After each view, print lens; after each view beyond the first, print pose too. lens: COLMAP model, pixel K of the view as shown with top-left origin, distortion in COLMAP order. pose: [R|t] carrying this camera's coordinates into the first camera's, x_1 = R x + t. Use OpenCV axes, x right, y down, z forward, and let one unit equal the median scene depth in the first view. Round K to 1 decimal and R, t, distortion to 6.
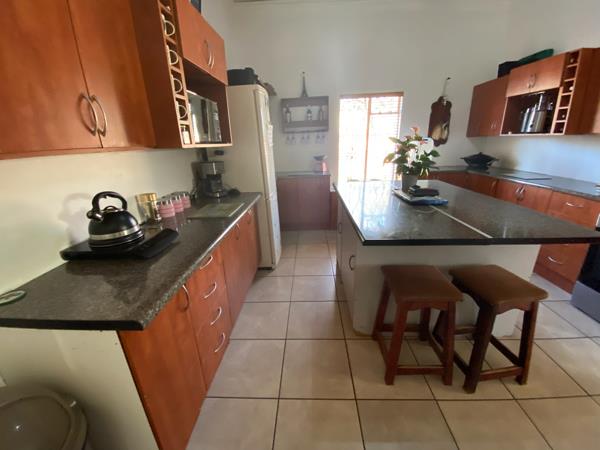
lens RADIAL K [[241.5, 0, 298.2], [0, 241.5, 223.7], [0, 0, 1]] dist [0.030572, -0.026245]
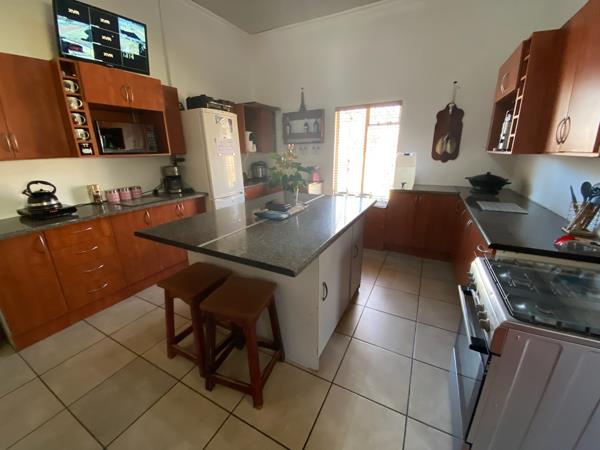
lens RADIAL K [[241.5, 0, 298.2], [0, 241.5, 223.7], [0, 0, 1]] dist [0.030572, -0.026245]
pose [[0.904909, 0.145658, -0.399904, 0.504385], [-0.154658, 0.987919, 0.009868, -0.038758], [0.396510, 0.052918, 0.916504, 0.041721]]
